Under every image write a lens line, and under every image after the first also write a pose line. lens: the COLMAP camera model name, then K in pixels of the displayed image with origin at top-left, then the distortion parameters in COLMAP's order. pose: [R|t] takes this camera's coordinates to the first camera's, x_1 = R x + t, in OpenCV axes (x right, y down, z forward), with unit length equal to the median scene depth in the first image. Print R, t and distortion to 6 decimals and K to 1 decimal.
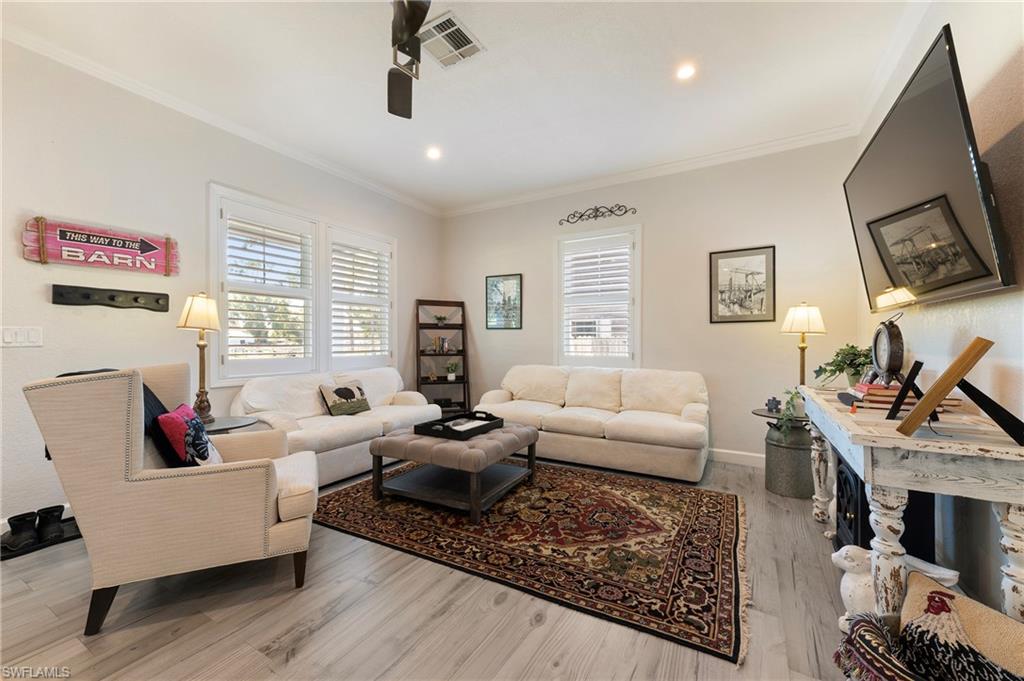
lens RADIAL K [[405.7, 0, 512.9], [0, 405.7, 344.3], [0, 0, 1]] dist [0.012983, -0.001754]
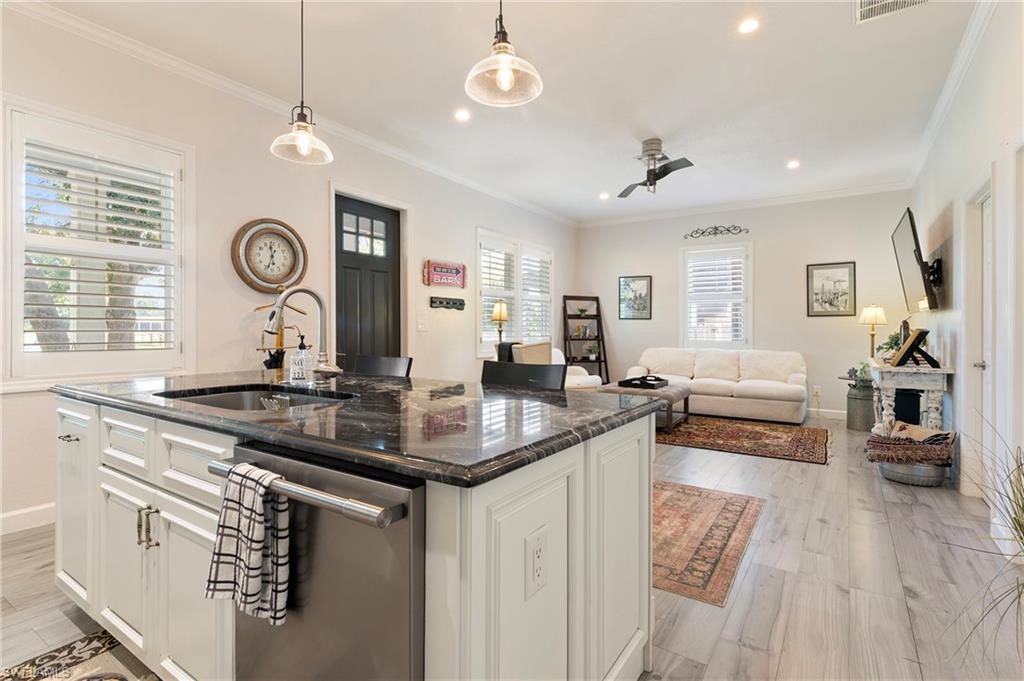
lens RADIAL K [[503.4, 0, 501.3], [0, 503.4, 326.5], [0, 0, 1]] dist [-0.012099, -0.000900]
pose [[0.996927, 0.004138, -0.078230, -0.411366], [-0.005056, 0.999921, -0.011537, 0.006524], [0.078176, 0.011897, 0.996869, -0.762781]]
